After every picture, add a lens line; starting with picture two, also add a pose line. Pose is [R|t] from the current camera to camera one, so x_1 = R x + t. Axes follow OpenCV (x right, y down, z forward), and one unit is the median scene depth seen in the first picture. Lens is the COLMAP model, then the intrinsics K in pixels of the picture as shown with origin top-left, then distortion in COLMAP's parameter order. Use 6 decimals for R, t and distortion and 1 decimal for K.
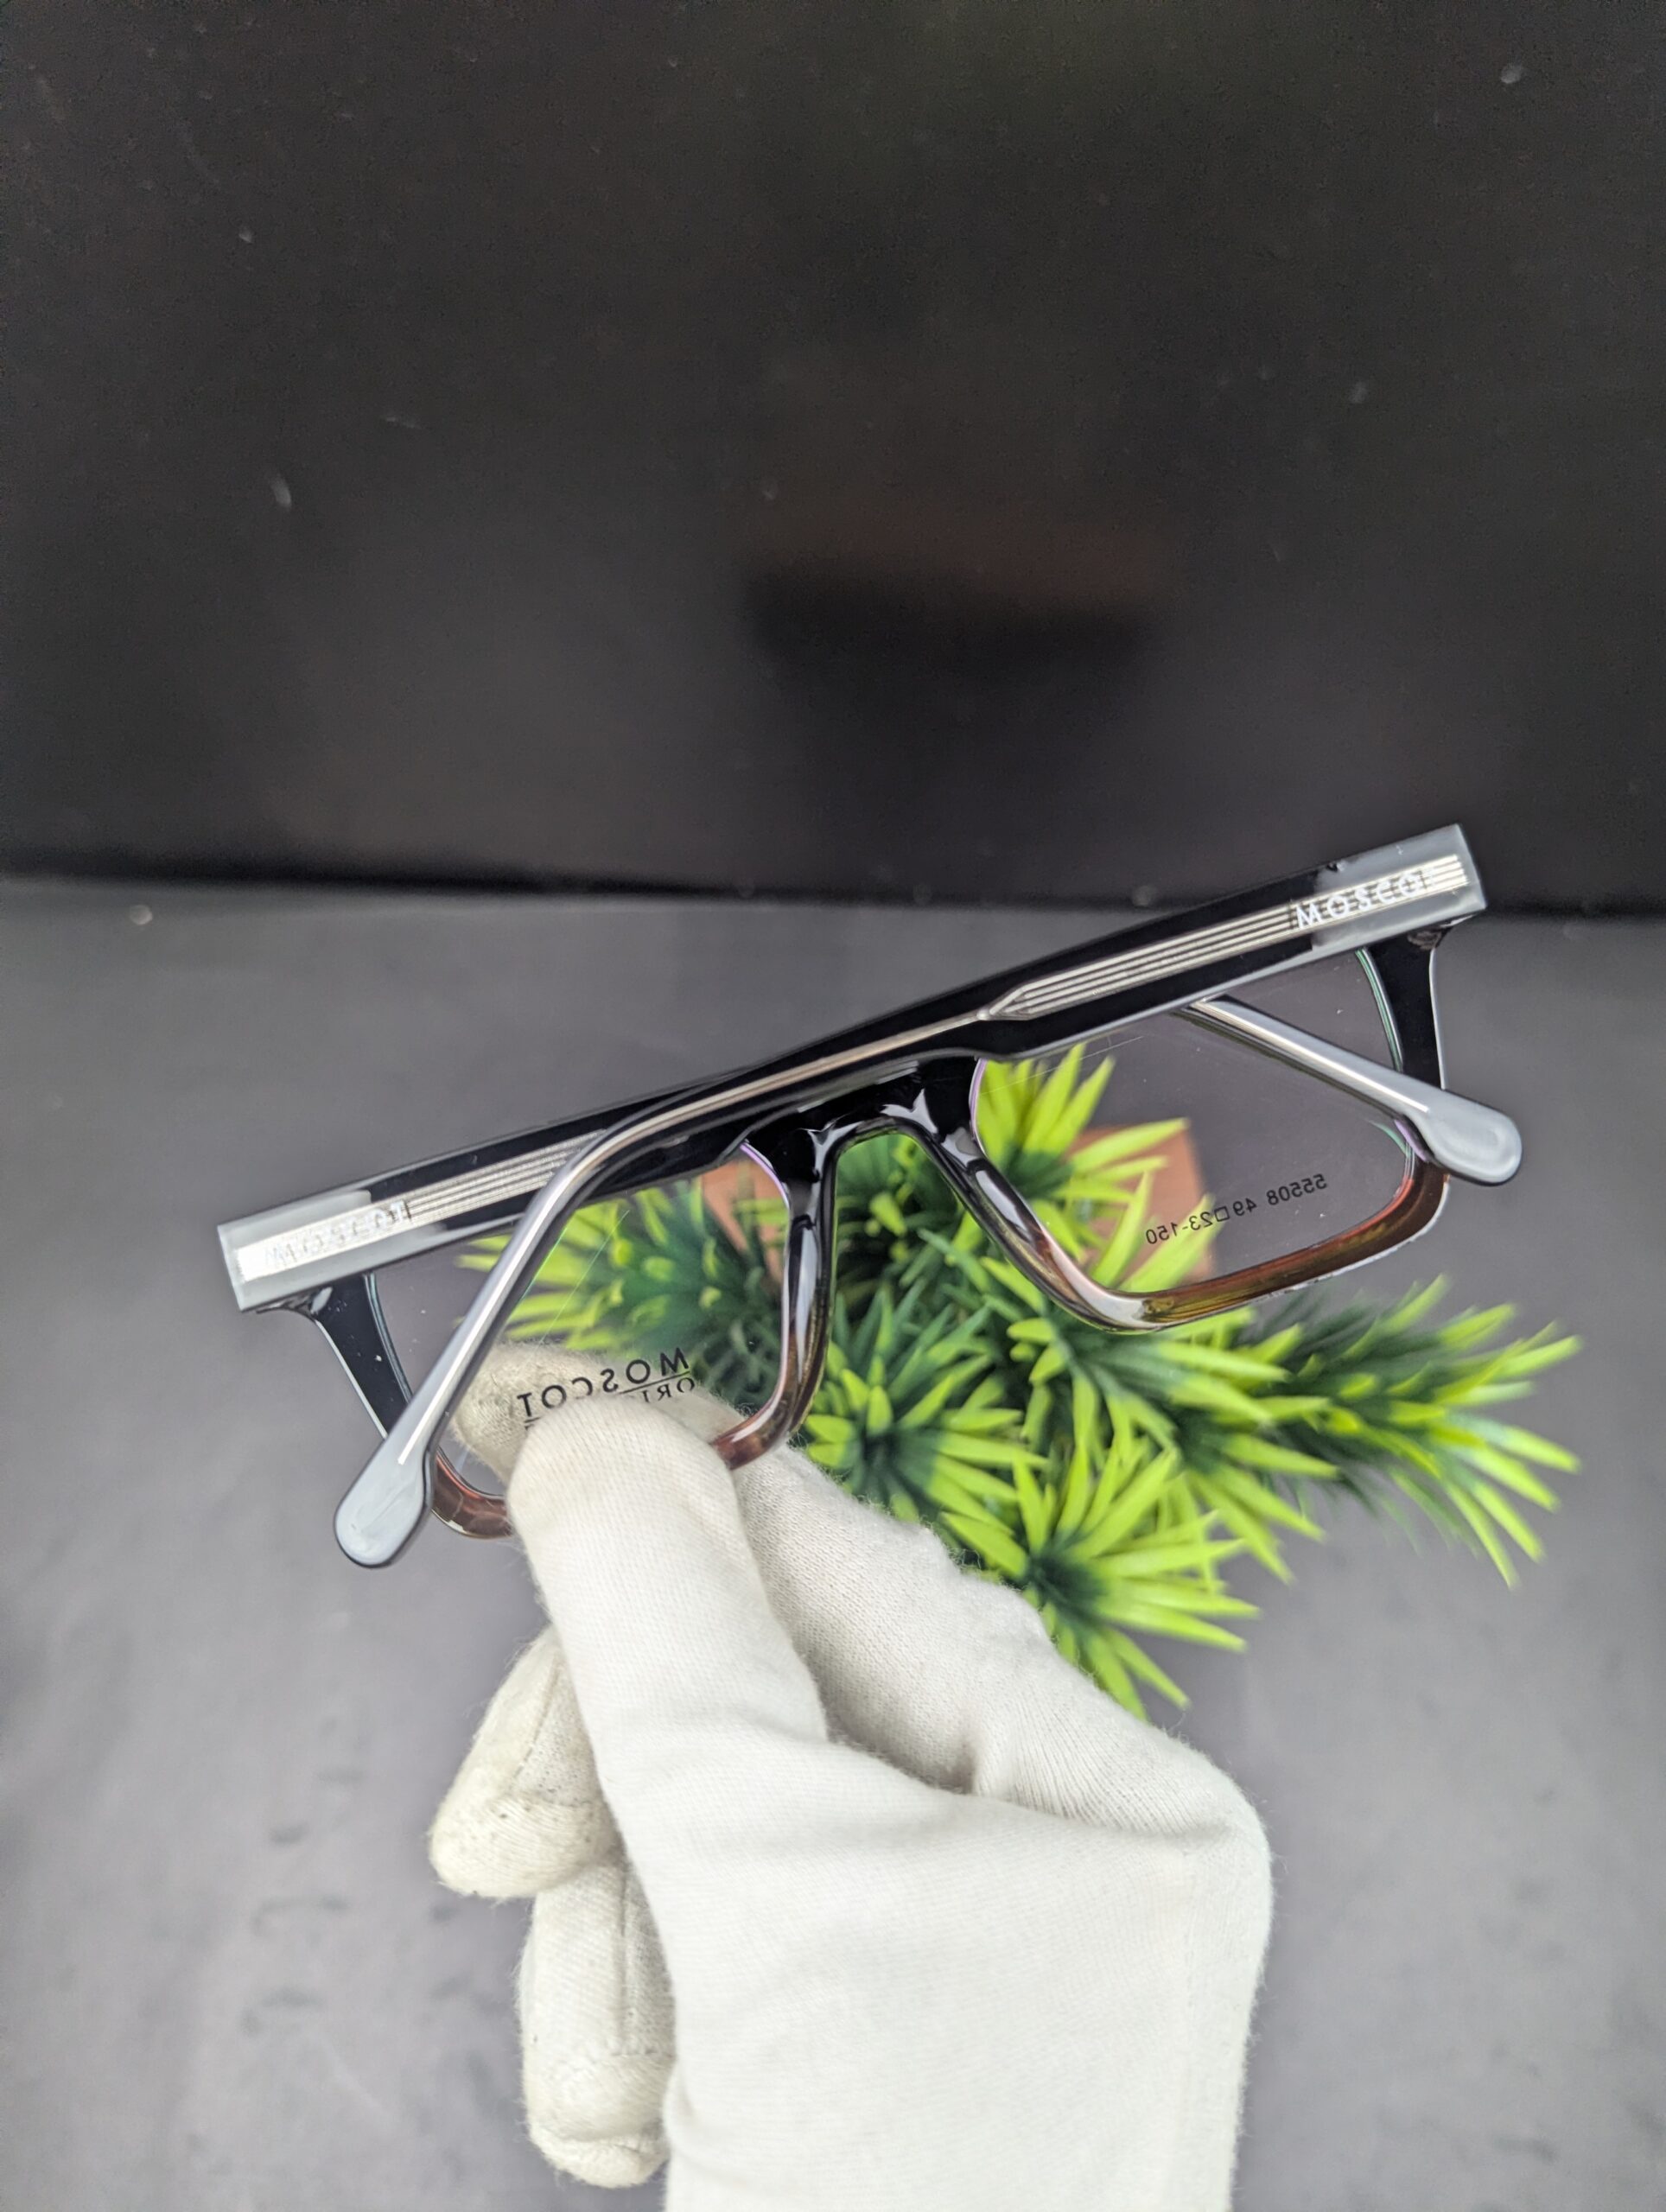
lens RADIAL K [[1607.0, 0, 885.3], [0, 1607.0, 1131.2], [0, 0, 1]] dist [-0.000762, 0.001515]
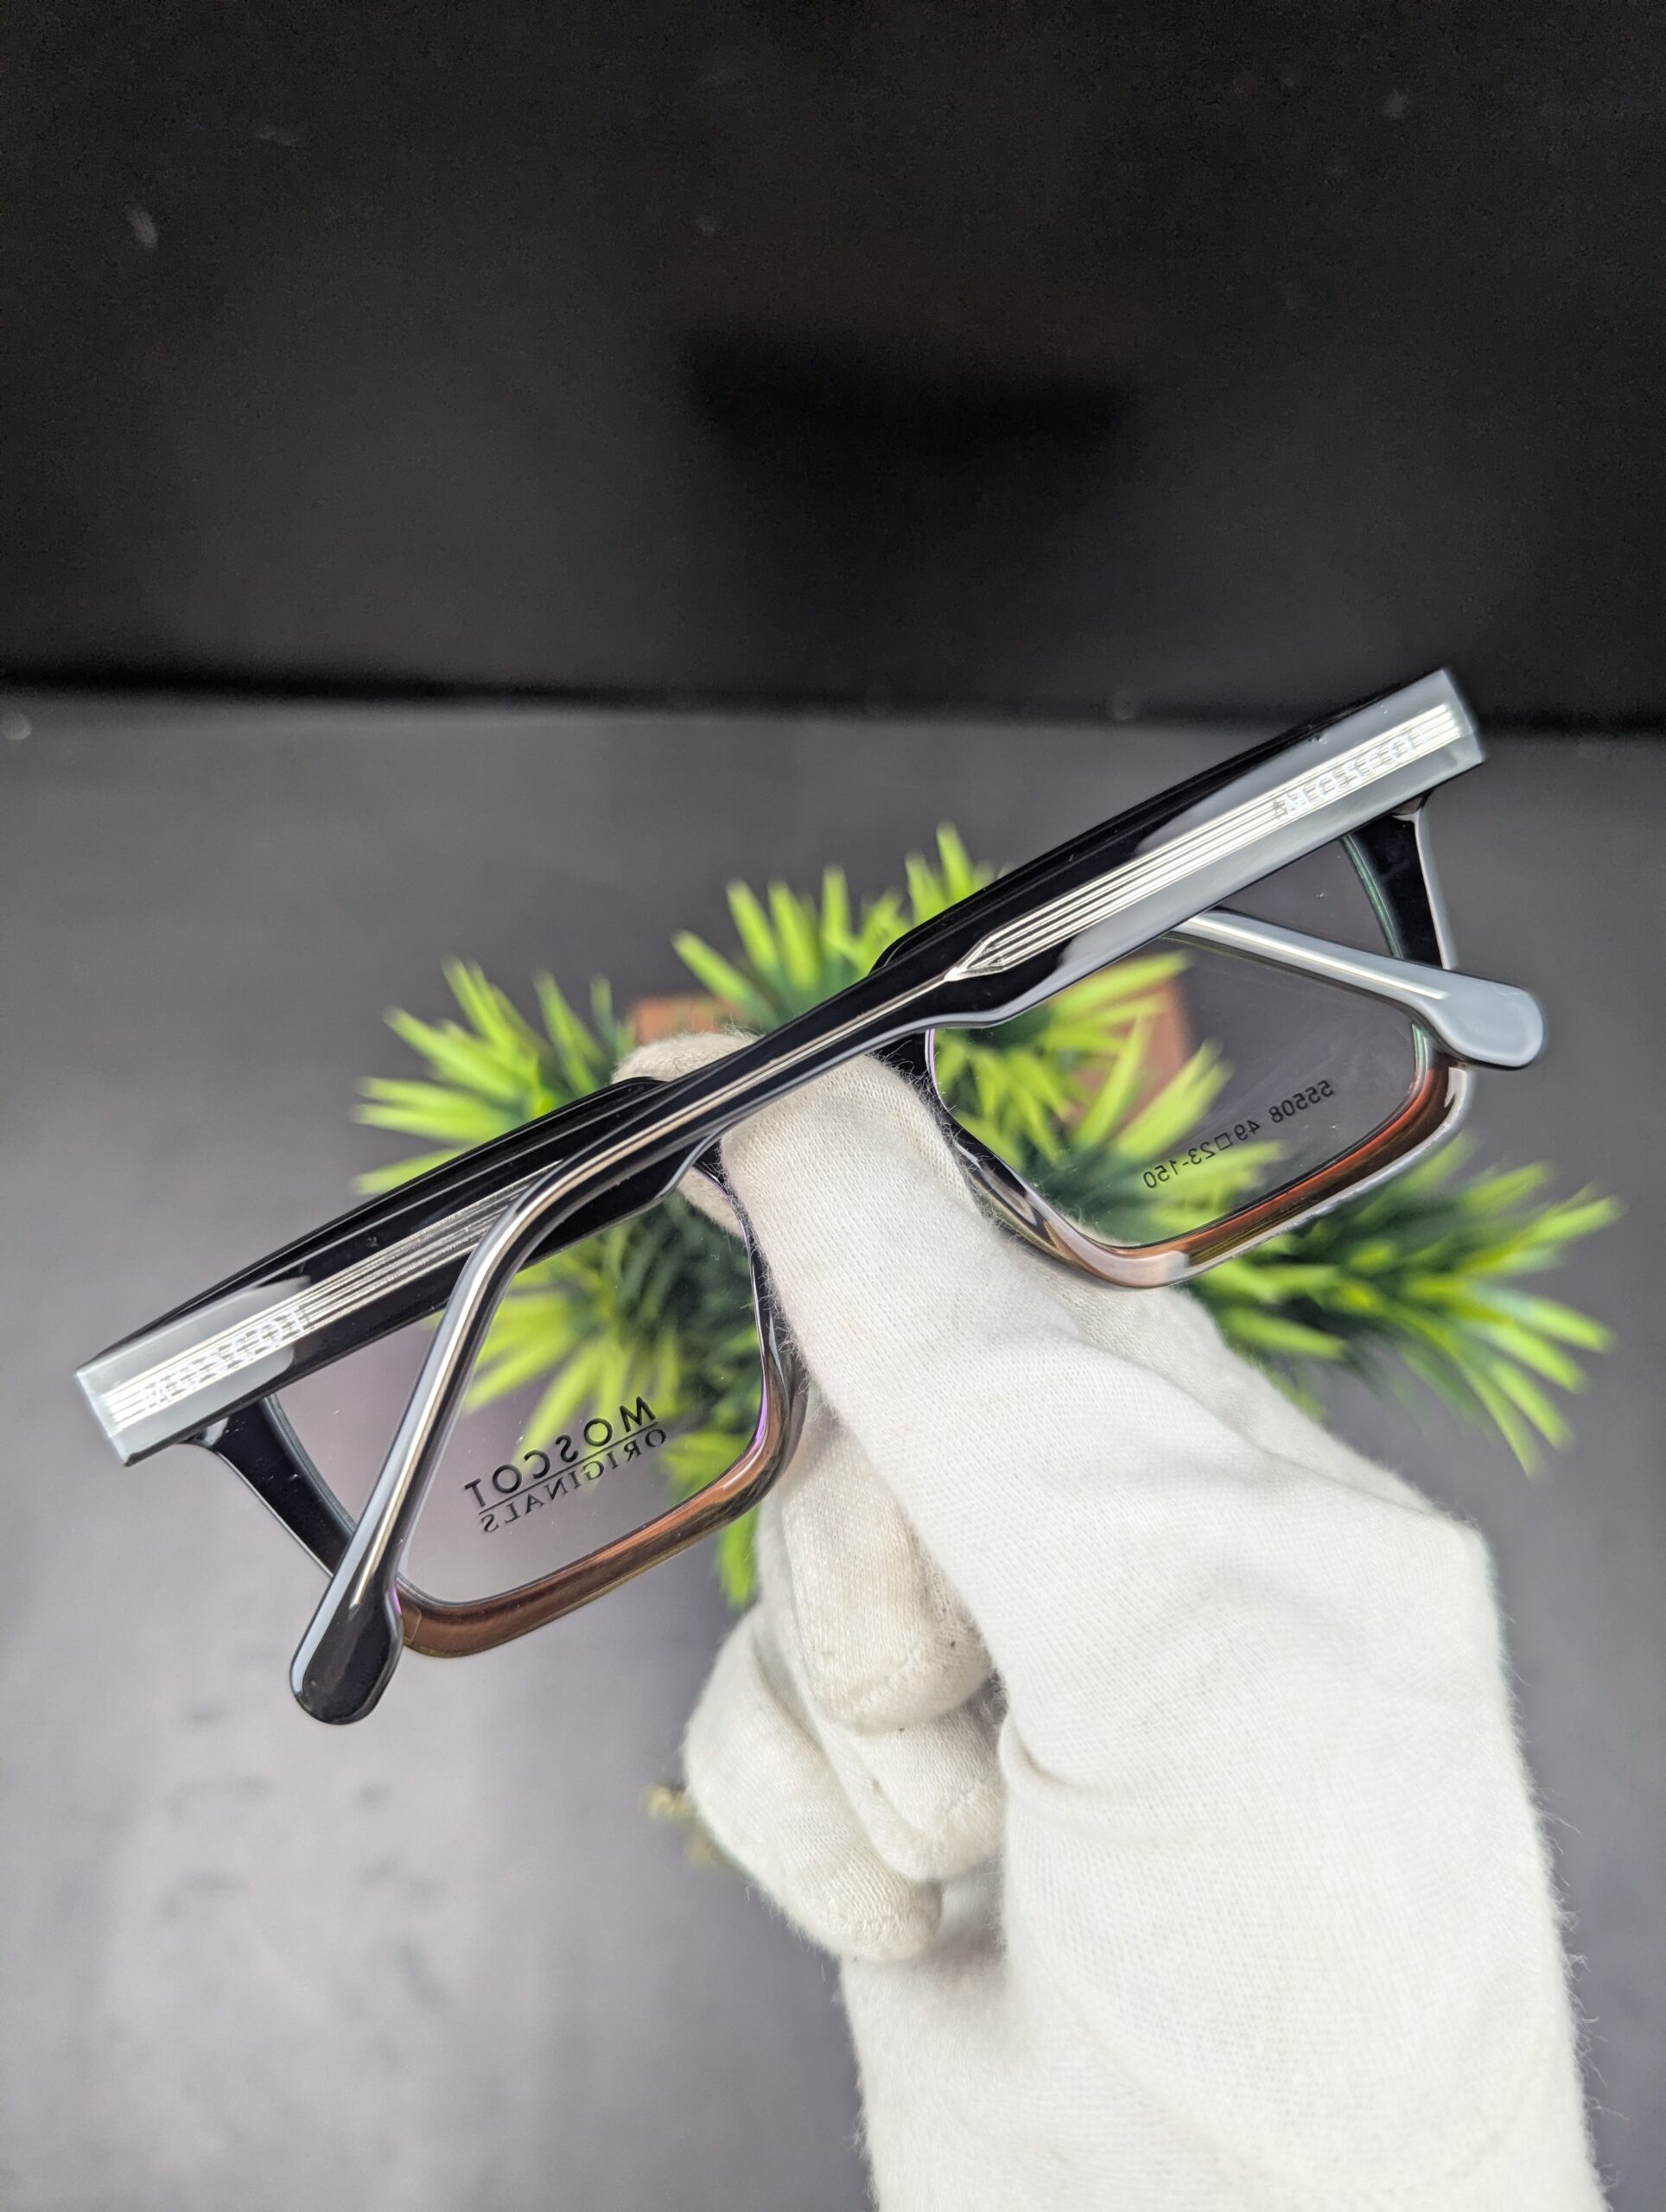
lens RADIAL K [[1513.0, 0, 833.0], [0, 1513.0, 1106.0], [0, 0, 1]] dist [-0.006899, -0.001475]
pose [[0.999964, 0.001565, 0.008395, -0.012177], [-0.002327, 0.995802, 0.091507, -0.000705], [-0.008216, -0.091523, 0.995769, 0.174826]]
